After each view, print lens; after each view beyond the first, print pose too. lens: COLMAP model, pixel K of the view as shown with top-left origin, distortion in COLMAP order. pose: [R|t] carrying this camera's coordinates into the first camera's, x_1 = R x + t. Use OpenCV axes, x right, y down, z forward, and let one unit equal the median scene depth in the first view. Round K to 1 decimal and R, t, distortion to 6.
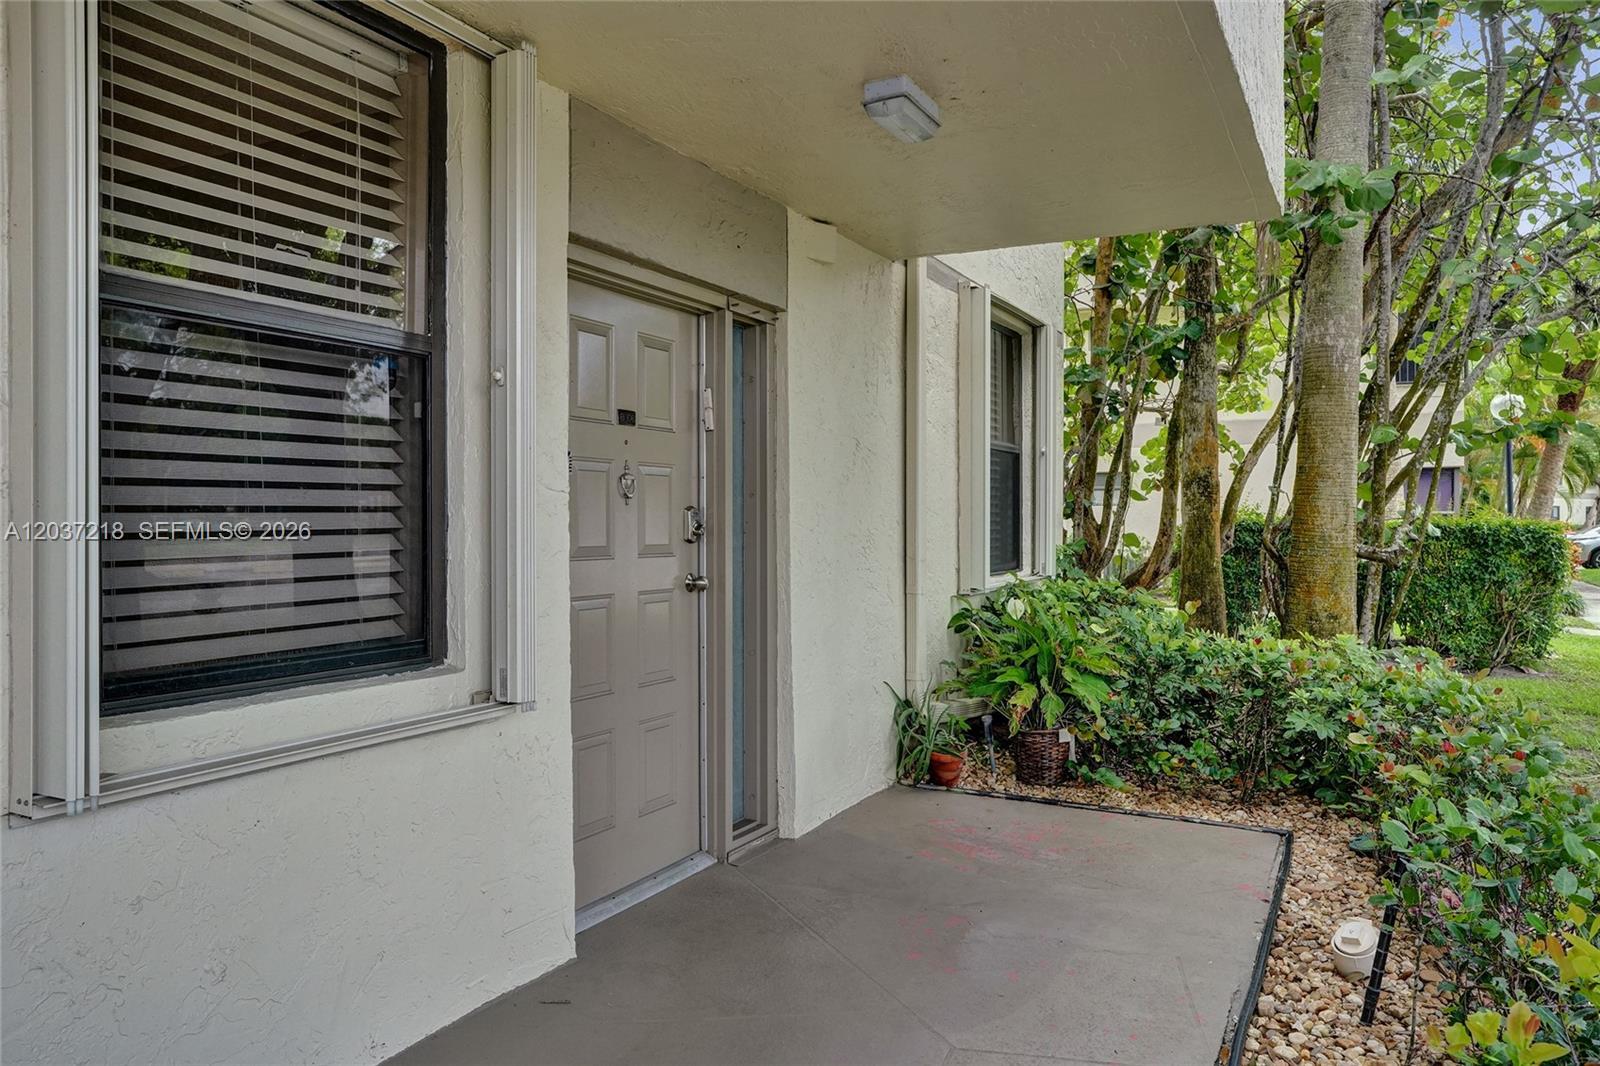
lens RADIAL K [[1121.5, 0, 799.2], [0, 1121.5, 536.5], [0, 0, 1]] dist [0.024762, -0.002255]
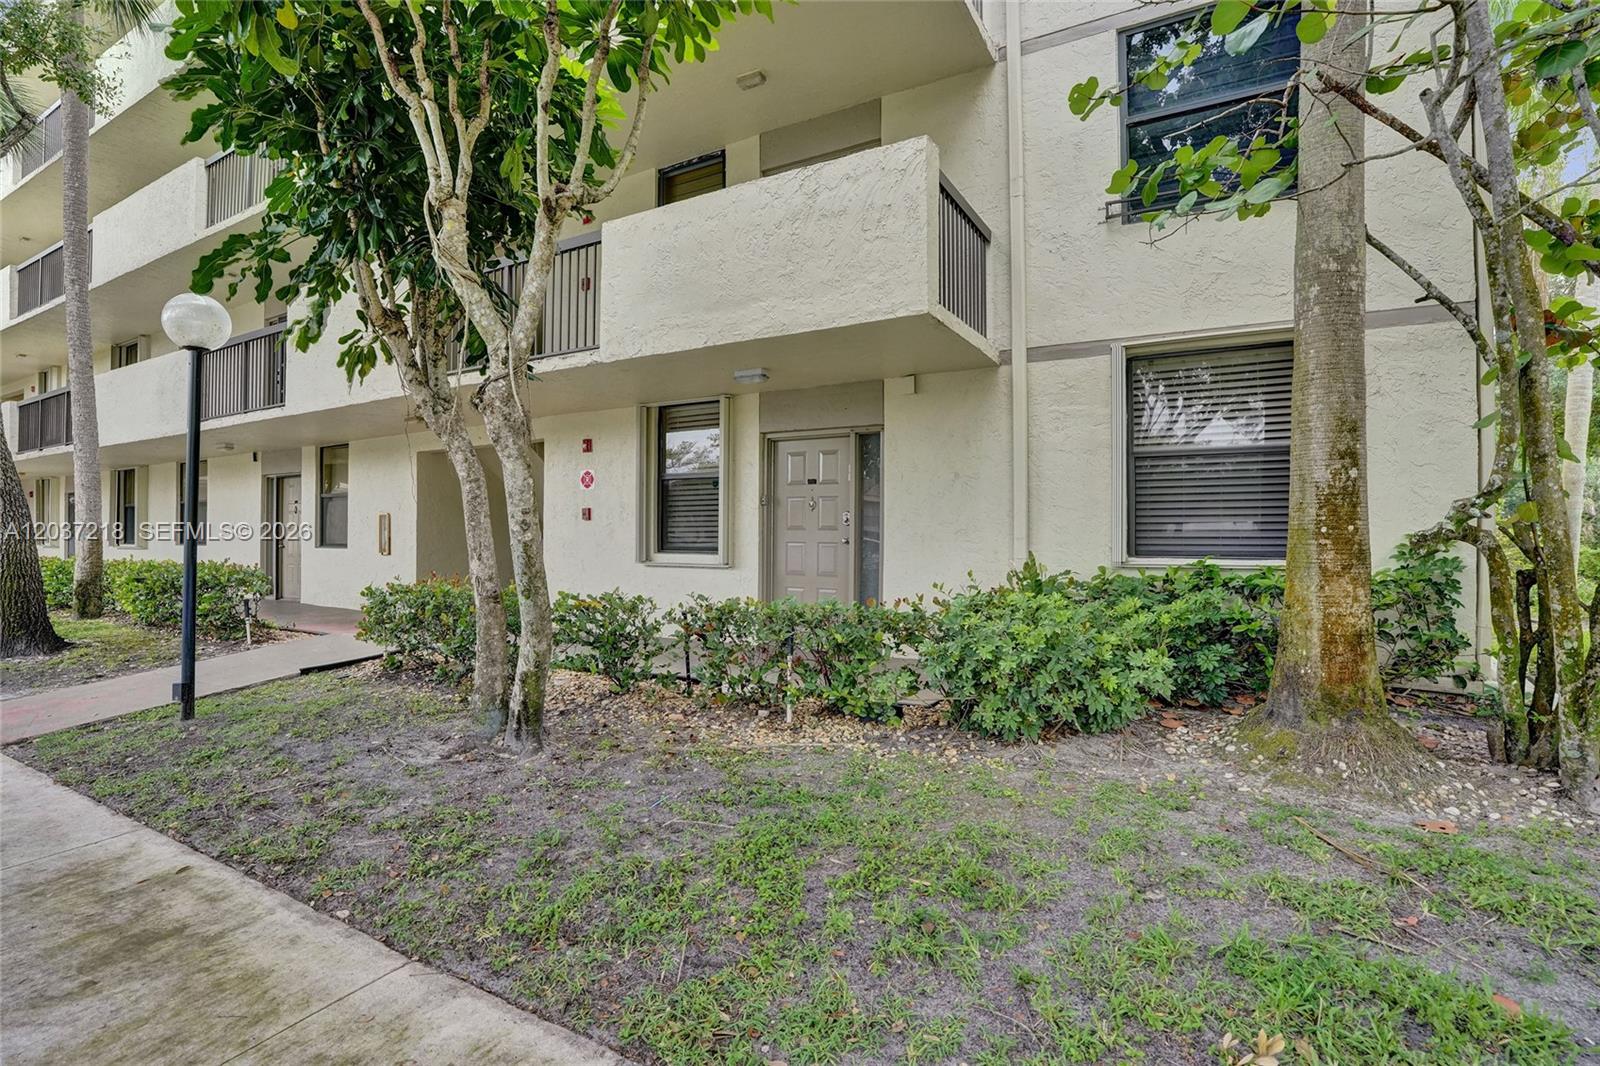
lens RADIAL K [[742.7, 0, 792.5], [0, 742.7, 530.1], [0, 0, 1]] dist [-0.069638, 0.025051]
pose [[-0.012937, -0.008230, -0.999882, 1.514344], [-0.022523, 0.999715, -0.007937, 0.032281], [0.999663, 0.022418, -0.013119, 0.836131]]
